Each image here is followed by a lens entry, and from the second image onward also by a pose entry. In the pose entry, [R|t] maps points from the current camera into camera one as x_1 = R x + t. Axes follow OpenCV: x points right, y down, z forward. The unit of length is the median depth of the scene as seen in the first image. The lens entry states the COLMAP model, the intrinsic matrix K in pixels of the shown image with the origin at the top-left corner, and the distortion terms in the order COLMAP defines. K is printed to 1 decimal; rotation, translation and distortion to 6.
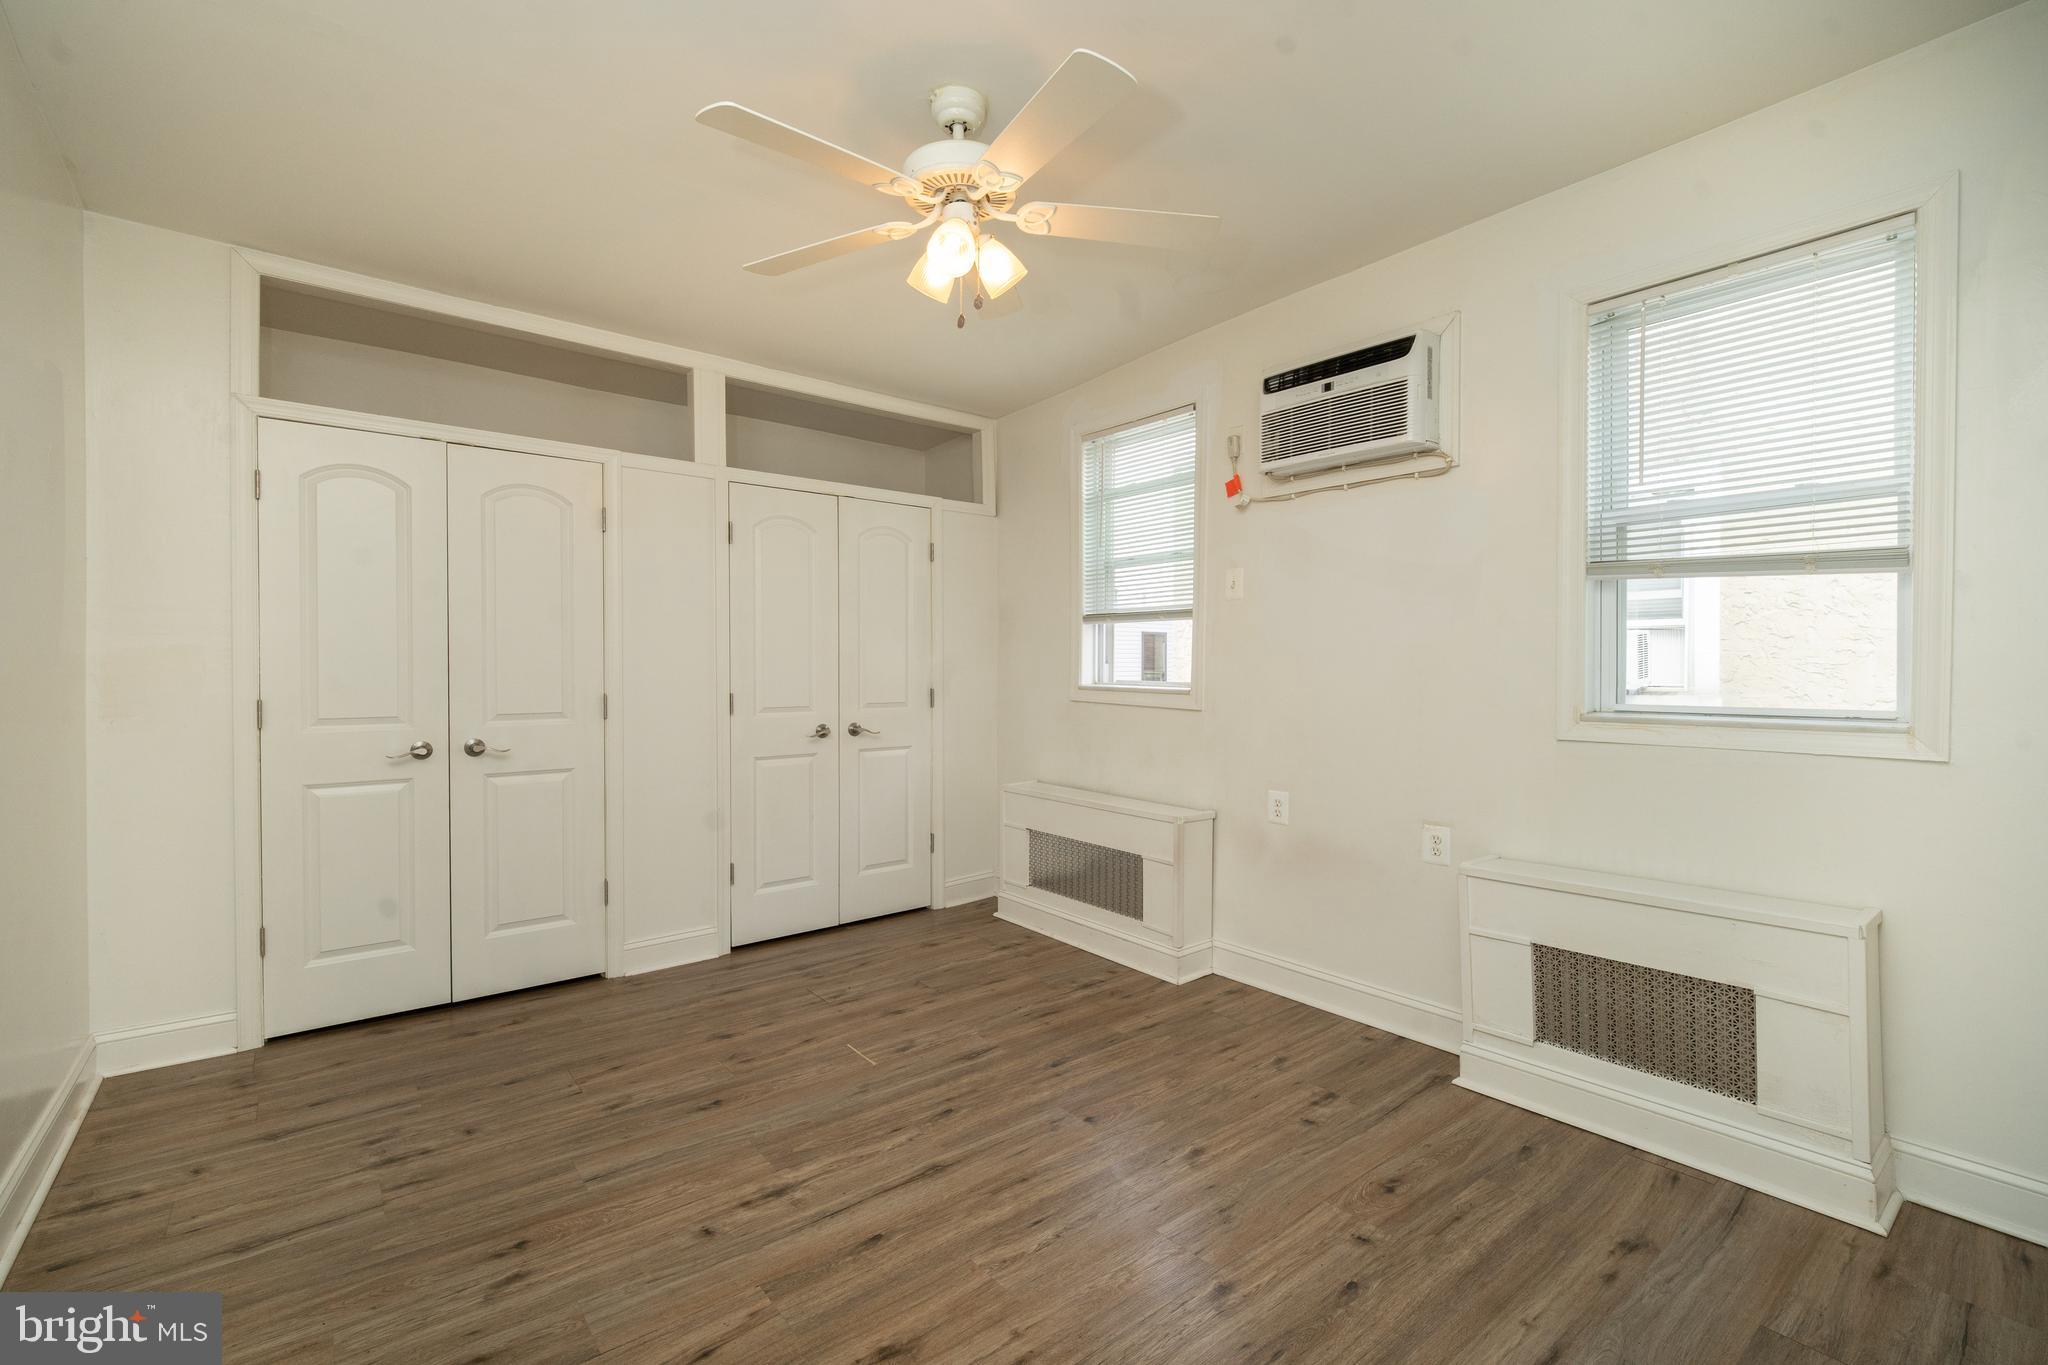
lens RADIAL K [[944.0, 0, 1060.0], [0, 944.0, 682.2], [0, 0, 1]] dist [0.005080, 0.000535]
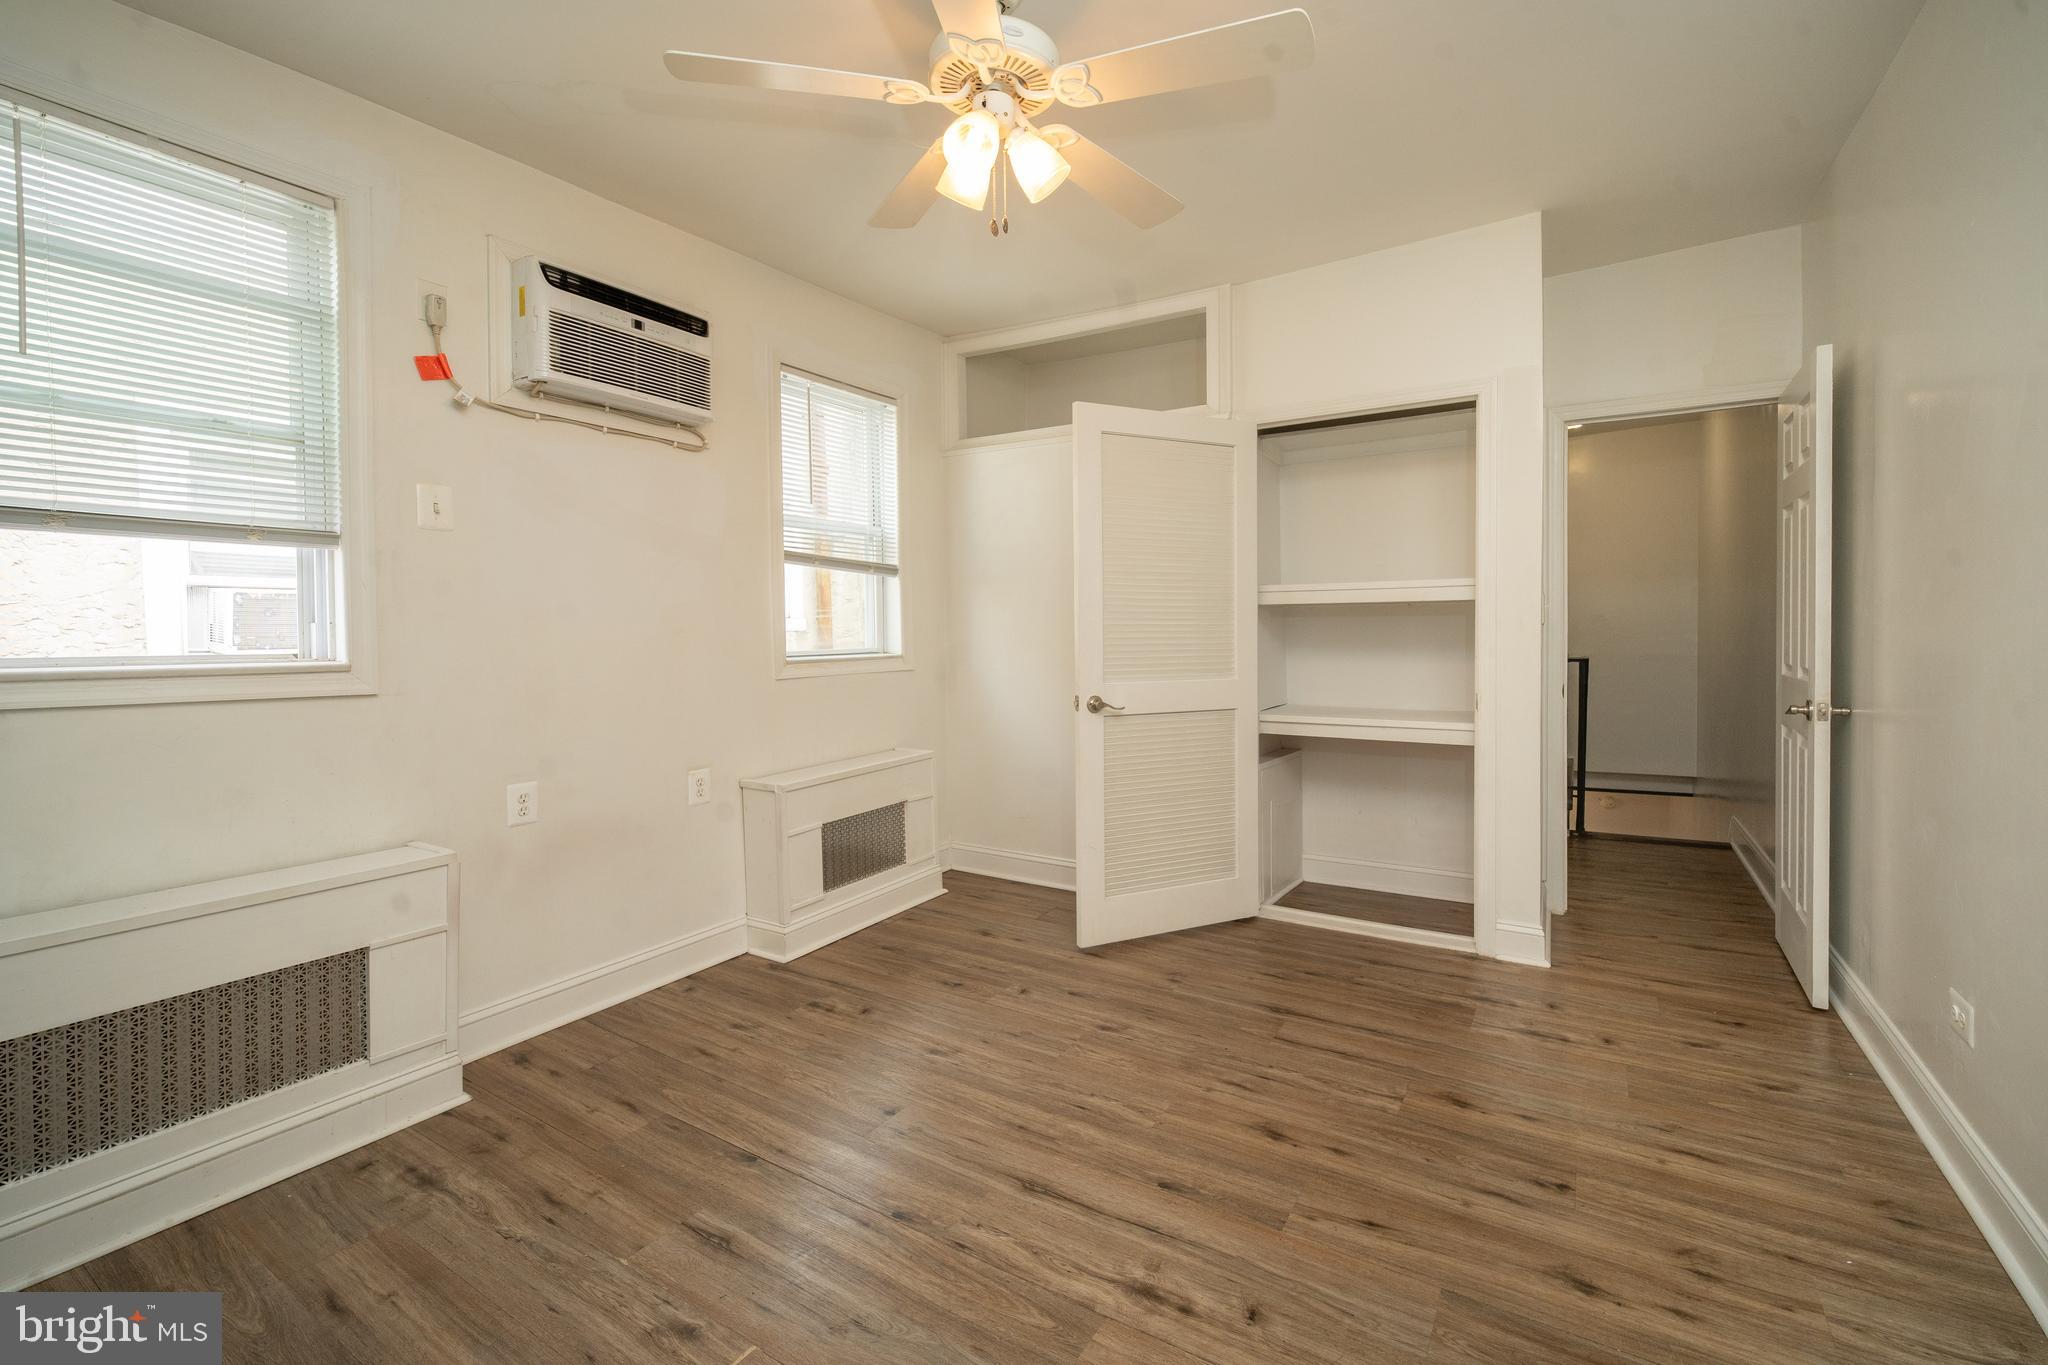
lens RADIAL K [[875.7, 0, 1026.7], [0, 875.7, 644.2], [0, 0, 1]] dist [0.000259, -0.000123]
pose [[-0.318417, -0.016942, 0.947799, -0.723924], [0.023438, 0.999394, 0.025738, -0.011816], [-0.947661, 0.030410, -0.317827, 1.005175]]
